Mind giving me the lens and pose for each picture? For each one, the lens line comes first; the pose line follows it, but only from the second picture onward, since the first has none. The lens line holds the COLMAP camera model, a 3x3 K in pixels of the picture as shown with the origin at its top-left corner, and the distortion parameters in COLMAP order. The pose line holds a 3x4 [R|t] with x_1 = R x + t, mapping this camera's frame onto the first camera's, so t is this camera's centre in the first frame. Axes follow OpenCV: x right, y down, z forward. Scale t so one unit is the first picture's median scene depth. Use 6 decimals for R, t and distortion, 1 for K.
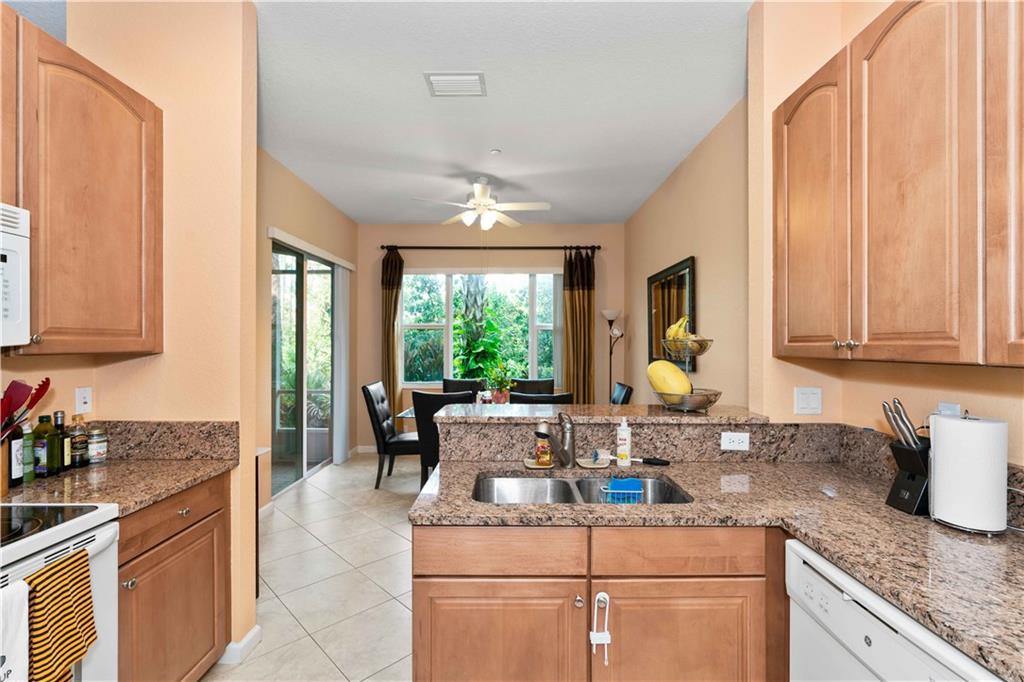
lens RADIAL K [[458.4, 0, 515.1], [0, 458.4, 341.4], [0, 0, 1]] dist [-0.020680, 0.009237]
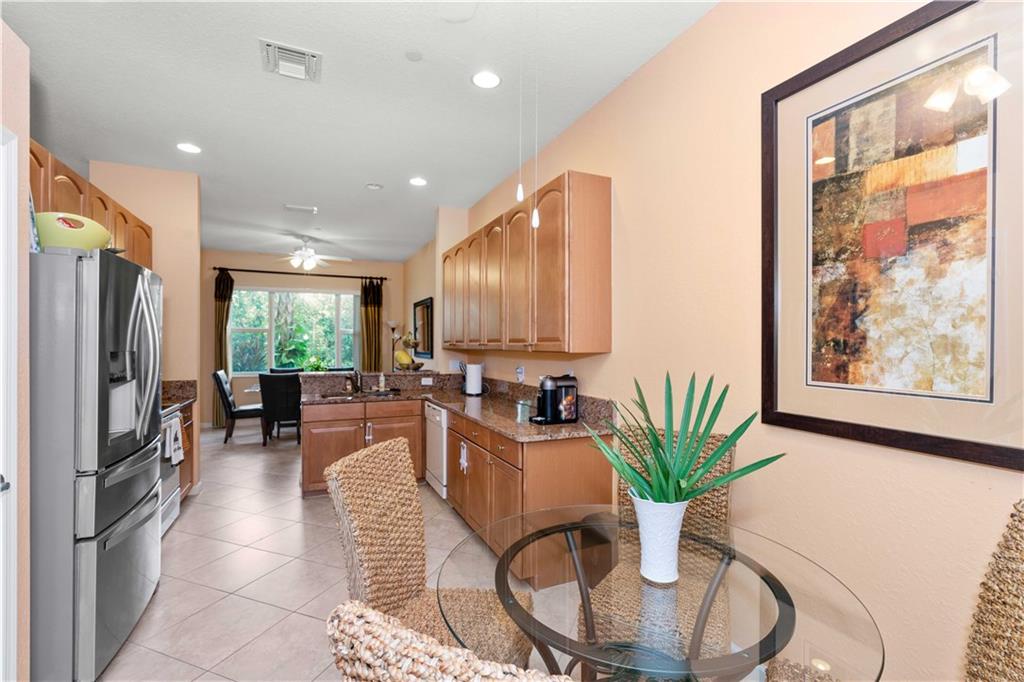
lens RADIAL K [[453.5, 0, 513.6], [0, 453.5, 345.2], [0, 0, 1]] dist [-0.021308, 0.009058]
pose [[0.911813, 0.000254, 0.410606, -0.066607], [-0.004142, 0.999955, 0.008579, -0.005724], [-0.410585, -0.009523, 0.911772, -0.820011]]
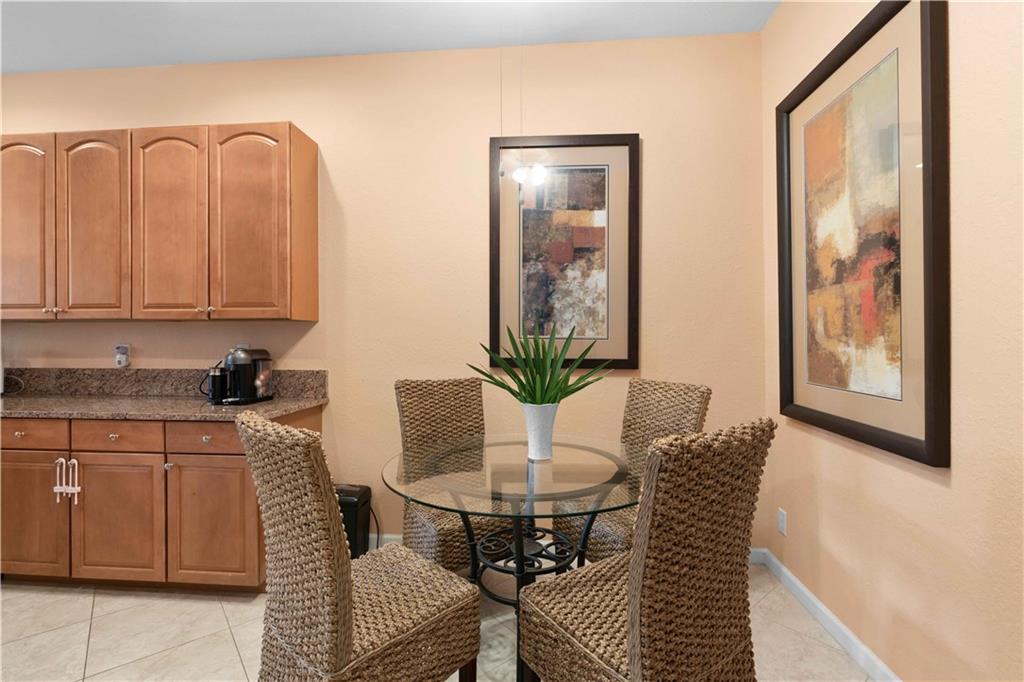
lens RADIAL K [[458.4, 0, 515.1], [0, 458.4, 341.4], [0, 0, 1]] dist [-0.020680, 0.009237]
pose [[0.090685, -0.003862, 0.995872, -0.326563], [-0.007537, 0.999961, 0.004564, 0.038867], [-0.995851, -0.007920, 0.090652, -0.588013]]
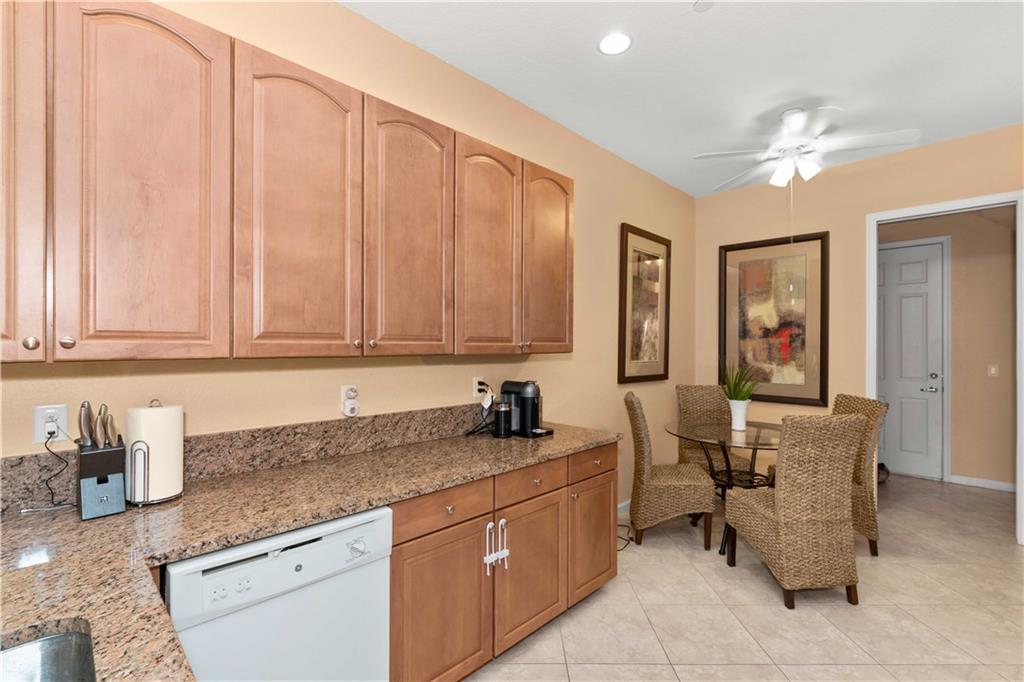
lens RADIAL K [[465.4, 0, 510.8], [0, 465.4, 344.7], [0, 0, 1]] dist [-0.015998, 0.009735]
pose [[-0.711004, -0.002366, 0.703184, -0.167302], [-0.008149, 0.999955, -0.004875, 0.003185], [-0.703141, -0.009196, -0.710991, 0.420451]]
